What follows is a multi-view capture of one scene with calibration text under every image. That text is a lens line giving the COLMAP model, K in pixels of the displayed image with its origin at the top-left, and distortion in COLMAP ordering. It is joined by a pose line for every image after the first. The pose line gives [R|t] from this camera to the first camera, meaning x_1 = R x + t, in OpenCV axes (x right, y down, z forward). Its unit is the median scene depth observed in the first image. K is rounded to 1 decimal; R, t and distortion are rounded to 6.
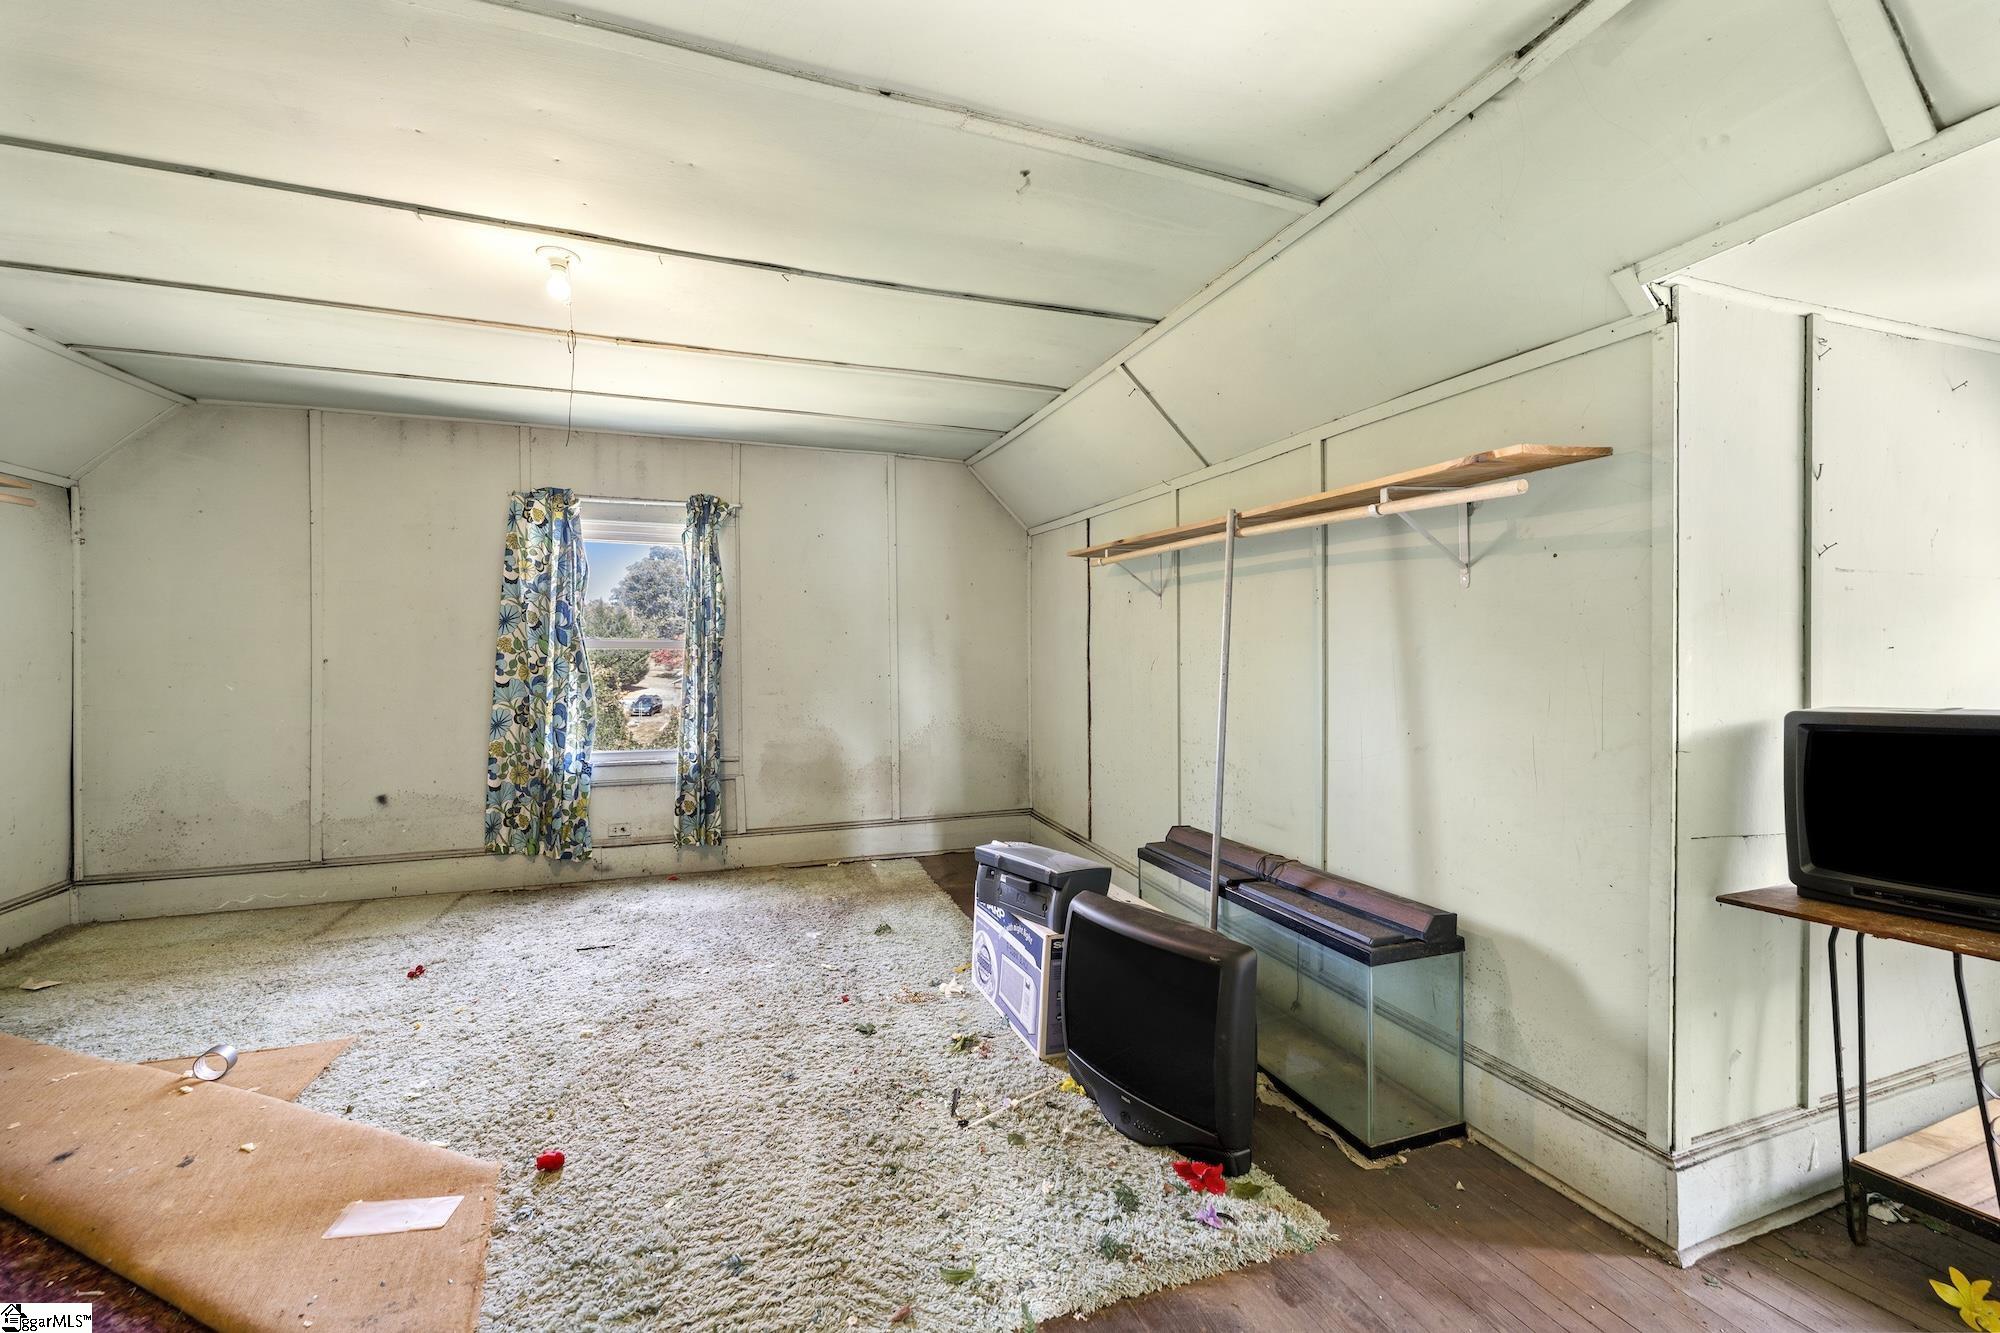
lens RADIAL K [[800.3, 0, 1003.1], [0, 800.3, 667.4], [0, 0, 1]] dist [0.000343, 0.000480]
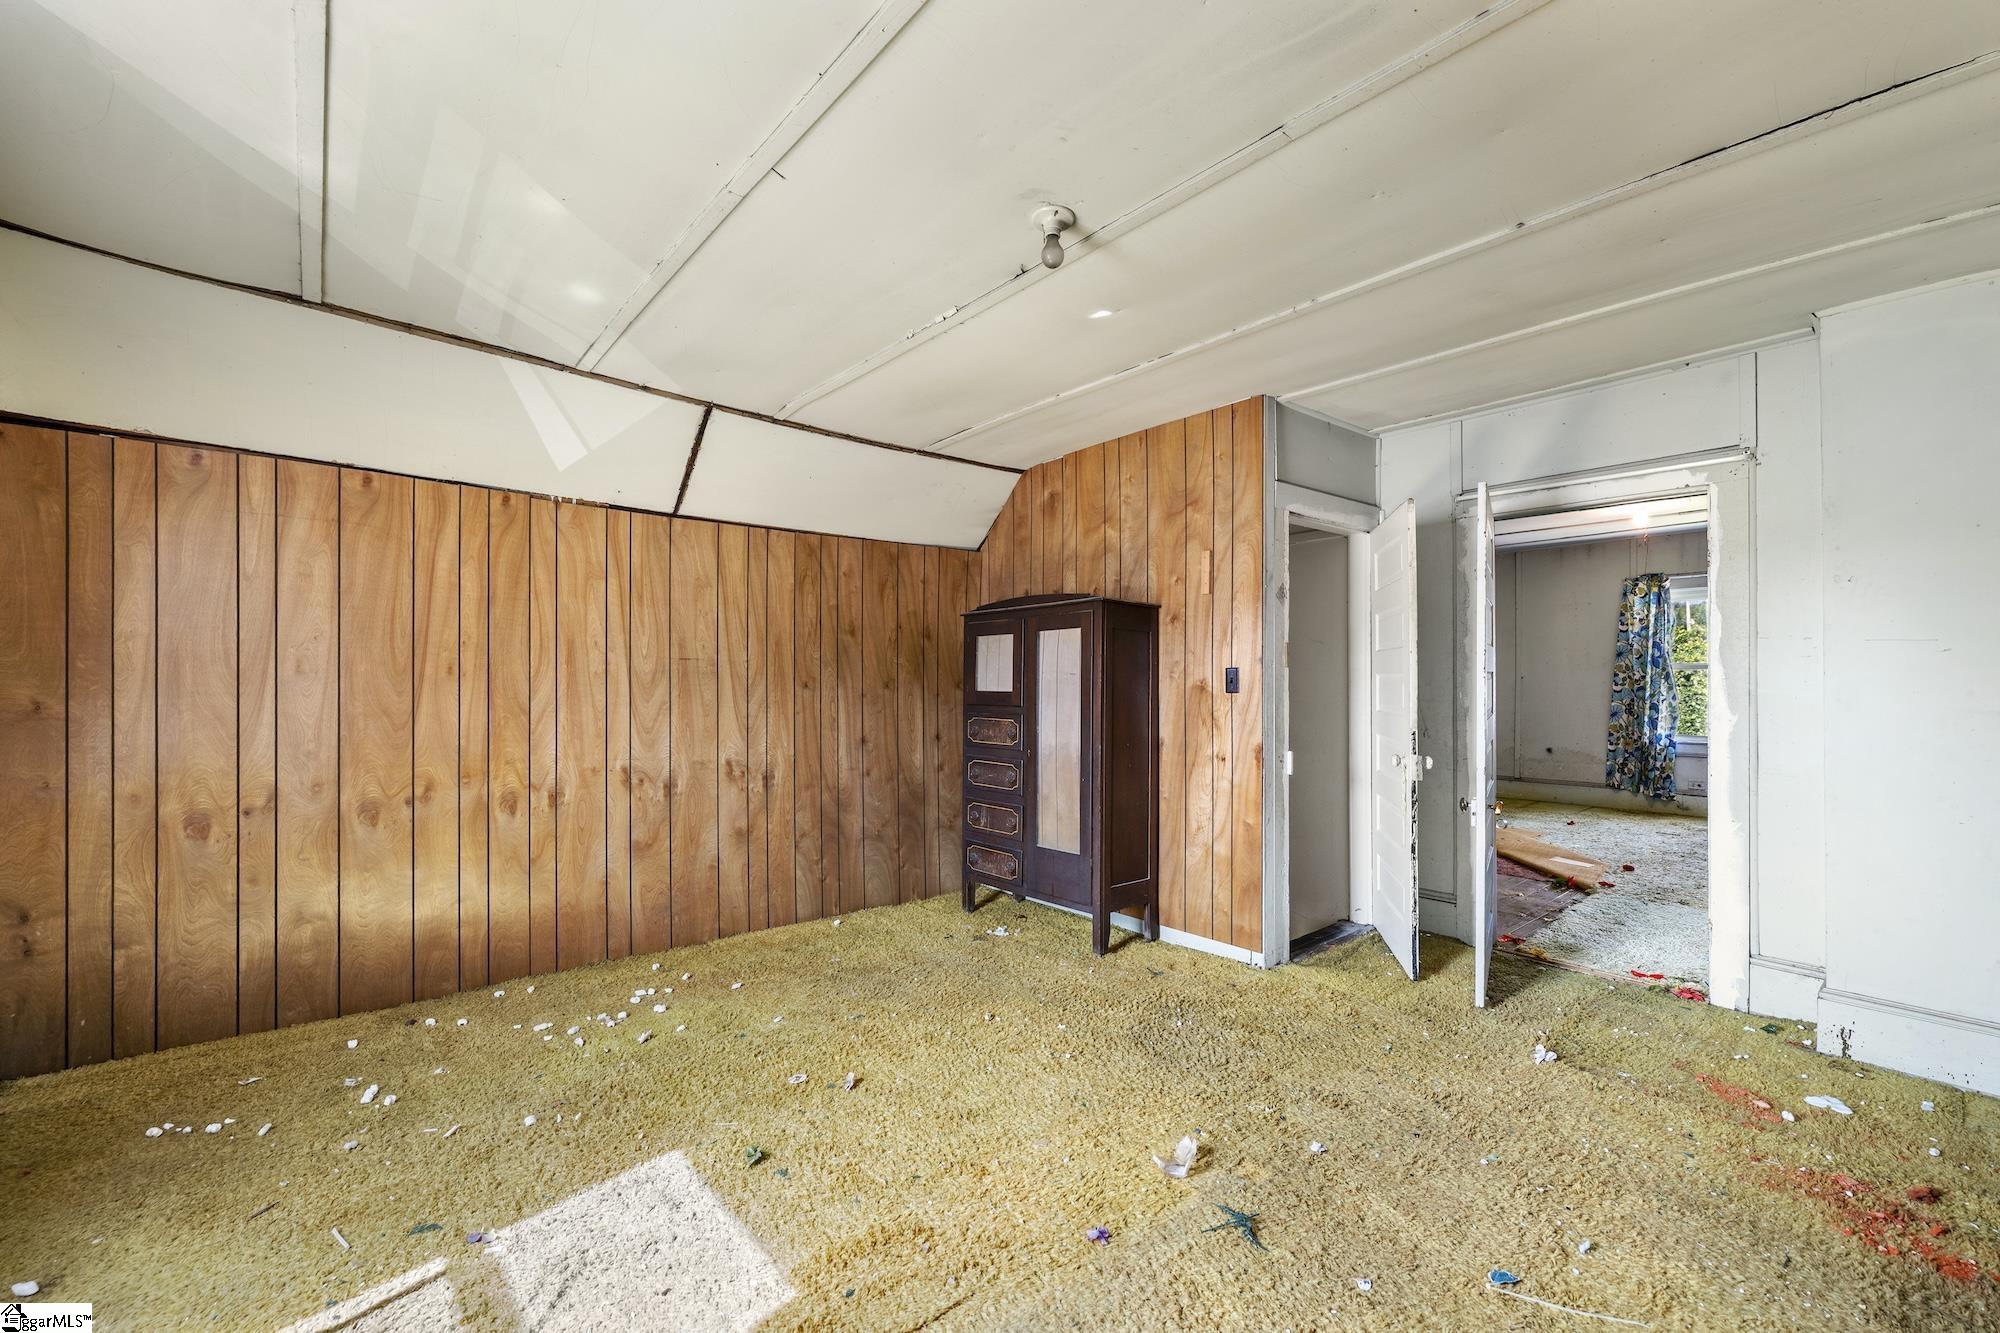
lens RADIAL K [[800.3, 0, 1008.5], [0, 800.3, 682.1], [0, 0, 1]] dist [0.000343, 0.000480]
pose [[0.359816, 0.004226, -0.933014, 0.514230], [-0.010183, 0.999948, 0.000602, 0.014068], [0.932968, 0.009284, 0.359840, -0.848785]]
